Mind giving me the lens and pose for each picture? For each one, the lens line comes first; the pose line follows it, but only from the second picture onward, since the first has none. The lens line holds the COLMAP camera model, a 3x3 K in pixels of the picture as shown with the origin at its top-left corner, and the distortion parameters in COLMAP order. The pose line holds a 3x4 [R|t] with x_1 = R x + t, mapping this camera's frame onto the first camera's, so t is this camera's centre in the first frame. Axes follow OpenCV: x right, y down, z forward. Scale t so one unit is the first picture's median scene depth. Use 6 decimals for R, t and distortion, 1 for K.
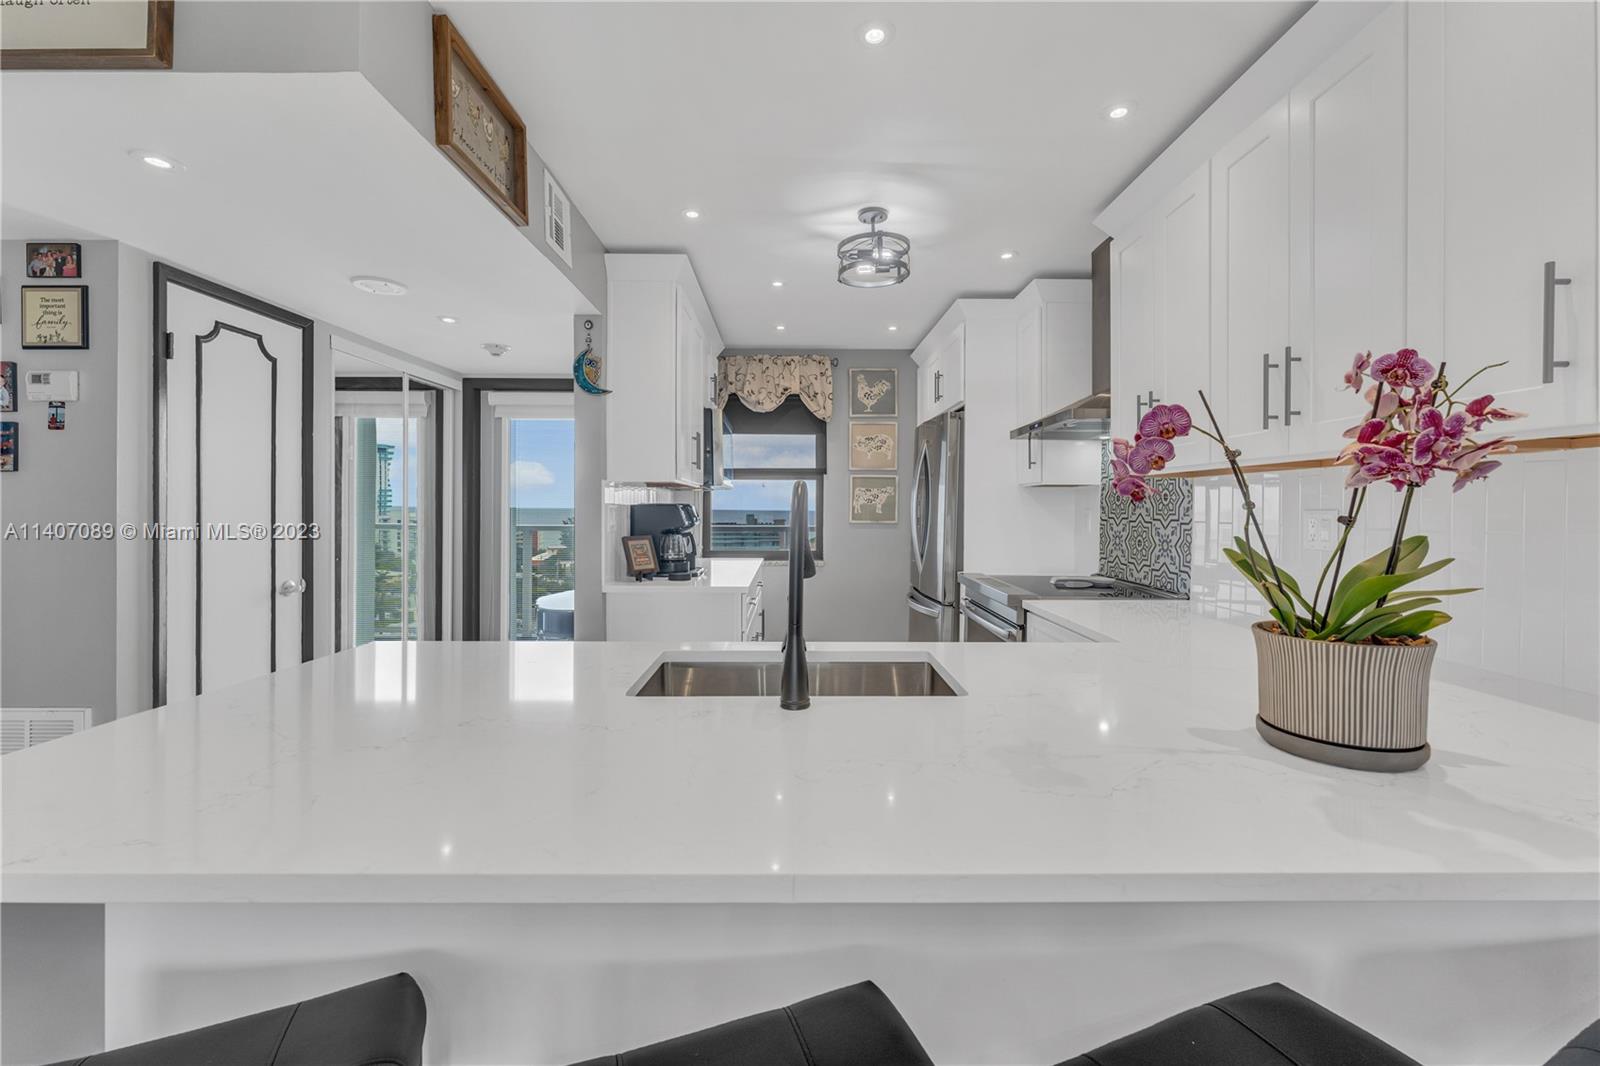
lens RADIAL K [[652.3, 0, 784.4], [0, 652.3, 511.3], [0, 0, 1]] dist [0.001684, 0.000182]
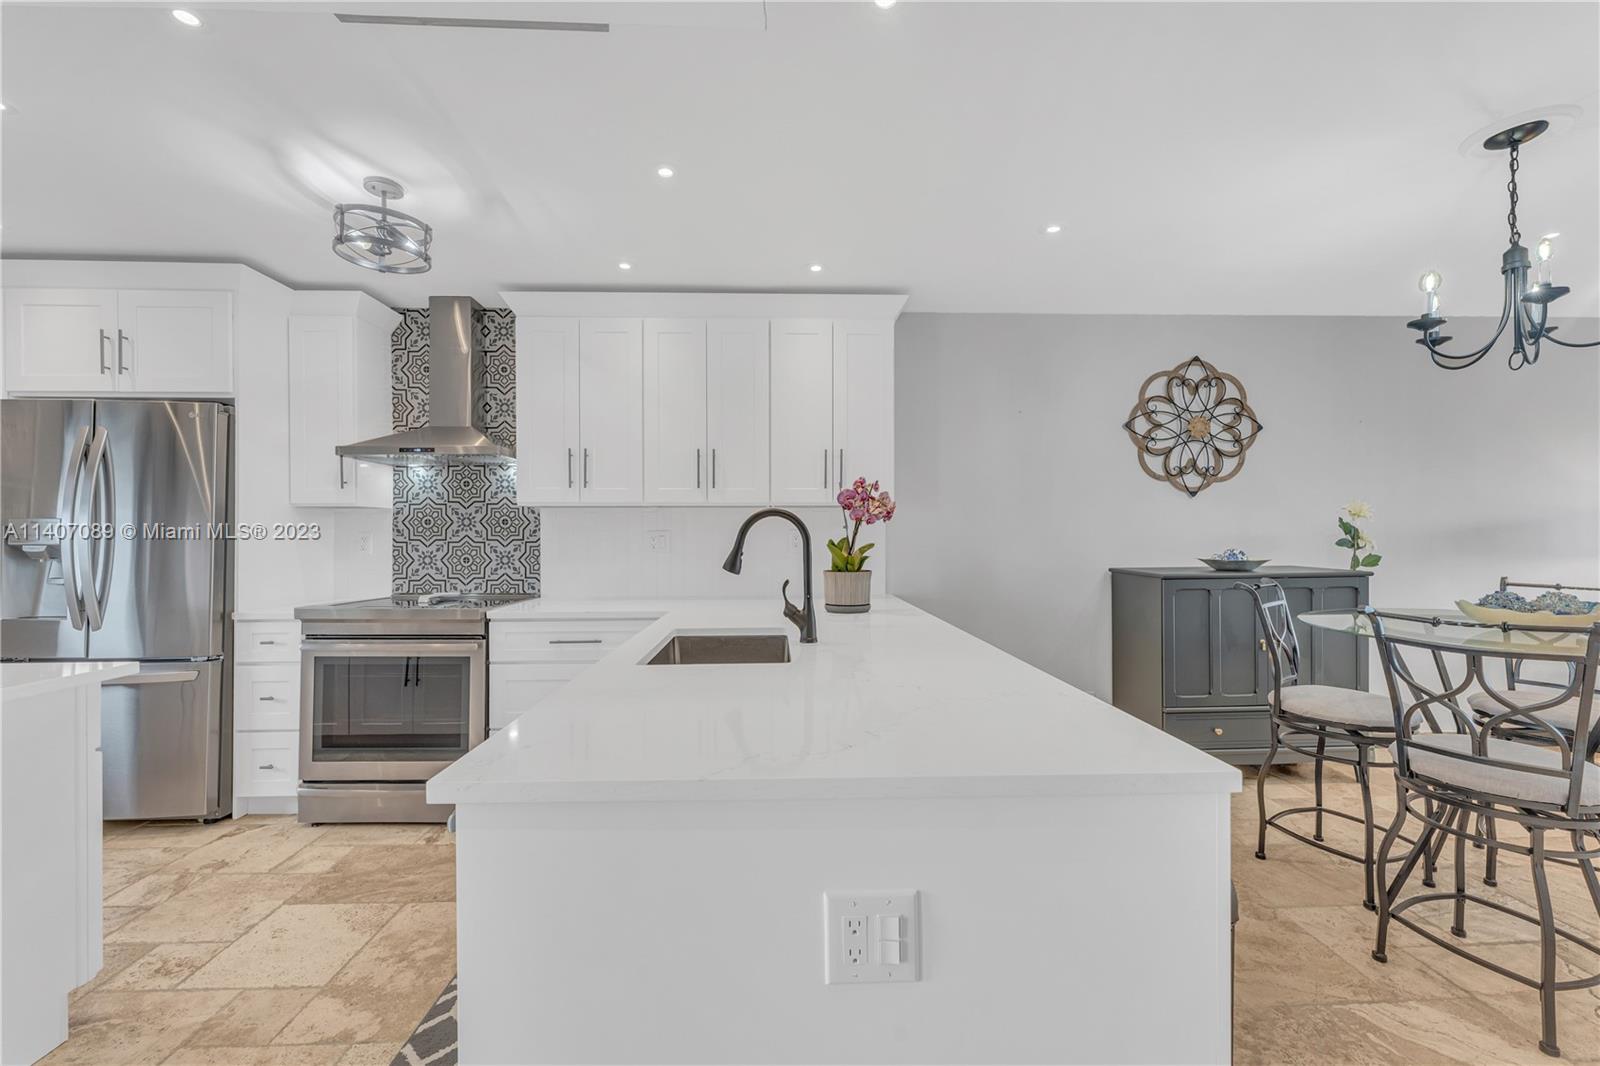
lens RADIAL K [[652.3, 0, 809.9], [0, 652.3, 535.3], [0, 0, 1]] dist [0.001684, 0.000182]
pose [[-0.056437, -0.005237, 0.998392, -0.418601], [0.005977, 0.999967, 0.005583, 0.000473], [-0.998388, 0.006283, -0.056404, 0.273322]]
